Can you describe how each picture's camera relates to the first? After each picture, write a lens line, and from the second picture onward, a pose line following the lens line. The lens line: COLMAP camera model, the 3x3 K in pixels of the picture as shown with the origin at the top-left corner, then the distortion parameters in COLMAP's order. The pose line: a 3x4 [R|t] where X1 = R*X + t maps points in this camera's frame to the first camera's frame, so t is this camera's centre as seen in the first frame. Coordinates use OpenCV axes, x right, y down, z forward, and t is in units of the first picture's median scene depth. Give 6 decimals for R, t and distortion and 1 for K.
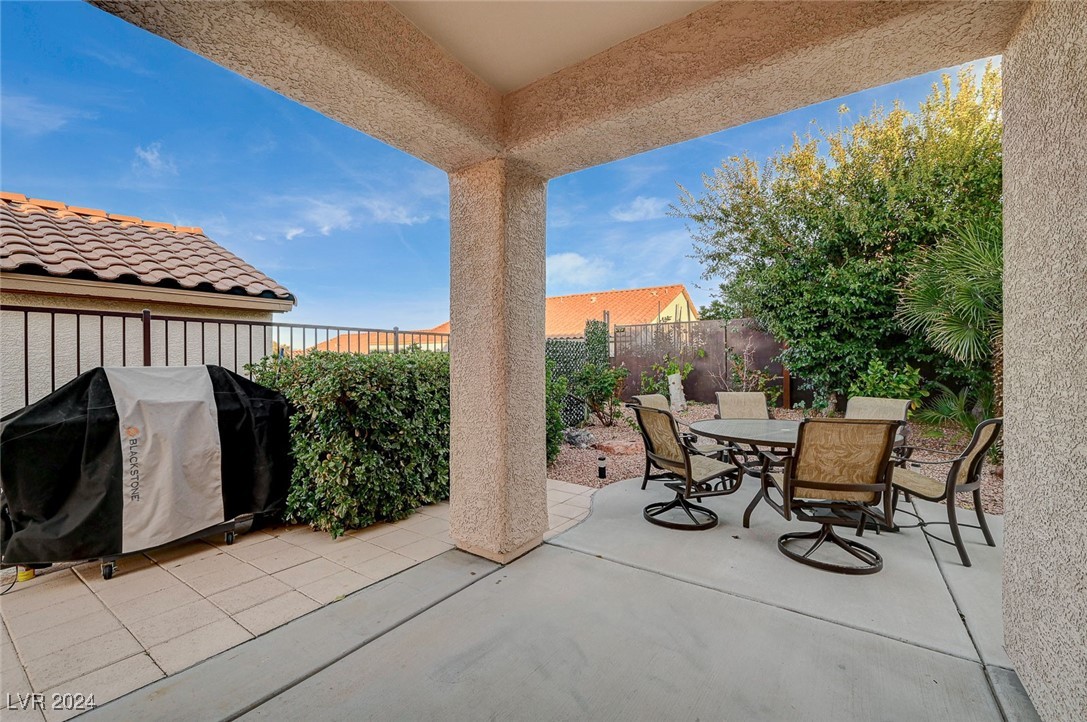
lens RADIAL K [[449.8, 0, 540.7], [0, 449.8, 365.7], [0, 0, 1]] dist [0.010301, 0.000171]
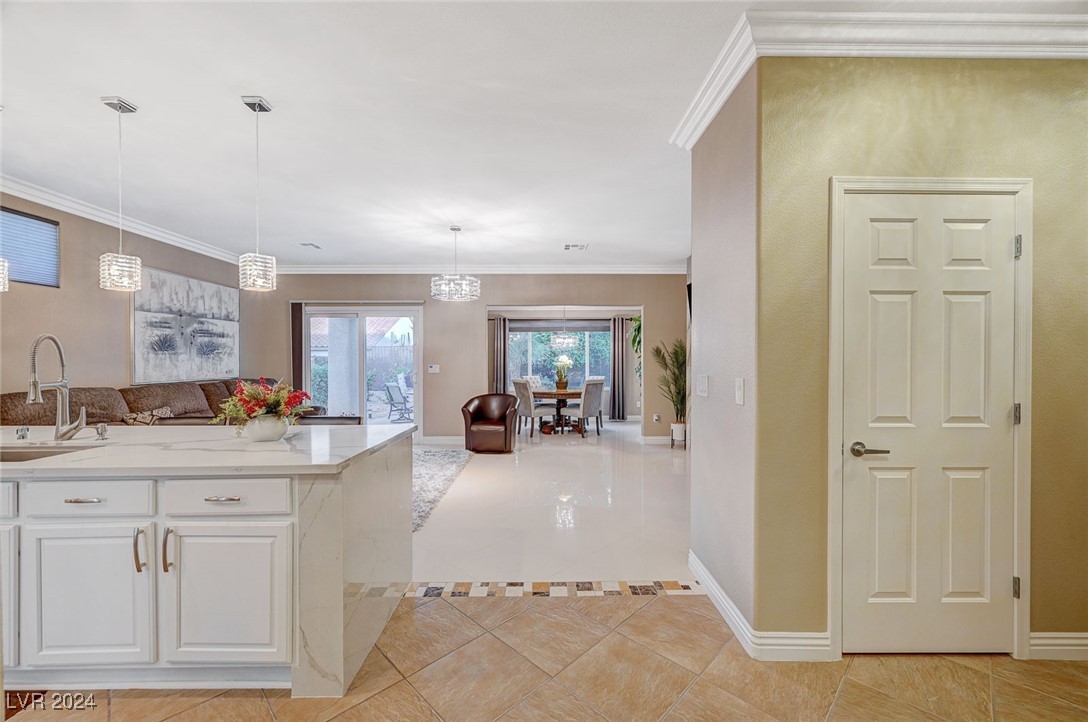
lens RADIAL K [[427.9, 0, 545.8], [0, 427.9, 363.8], [0, 0, 1]] dist [0.000468, 0.000099]
pose [[0.818131, -0.005967, 0.575001, -0.469036], [0.007321, 0.999973, -0.000040, -0.037044], [-0.574985, 0.004242, 0.818153, -1.616999]]
